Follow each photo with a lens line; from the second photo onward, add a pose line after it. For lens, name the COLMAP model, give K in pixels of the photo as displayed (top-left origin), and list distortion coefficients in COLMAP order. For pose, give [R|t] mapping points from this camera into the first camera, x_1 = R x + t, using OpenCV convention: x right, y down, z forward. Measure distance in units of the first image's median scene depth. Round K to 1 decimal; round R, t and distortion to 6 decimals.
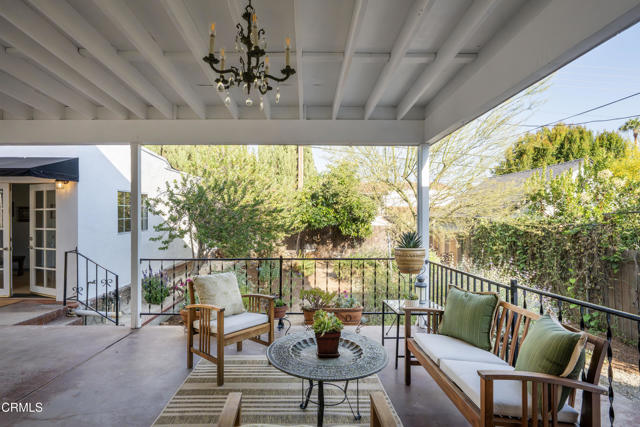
lens RADIAL K [[277.8, 0, 316.9], [0, 277.8, 214.2], [0, 0, 1]] dist [0.000205, 0.000001]
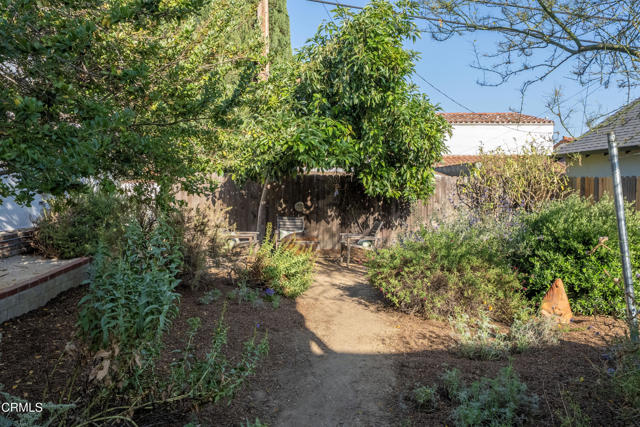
lens RADIAL K [[513.2, 0, 321.3], [0, 513.2, 213.8], [0, 0, 1]] dist [0.001761, 0.000380]
pose [[0.998636, -0.010729, 0.051107, -0.017405], [0.006885, 0.997174, 0.074808, 0.043806], [-0.051765, -0.074354, 0.995887, 0.220341]]
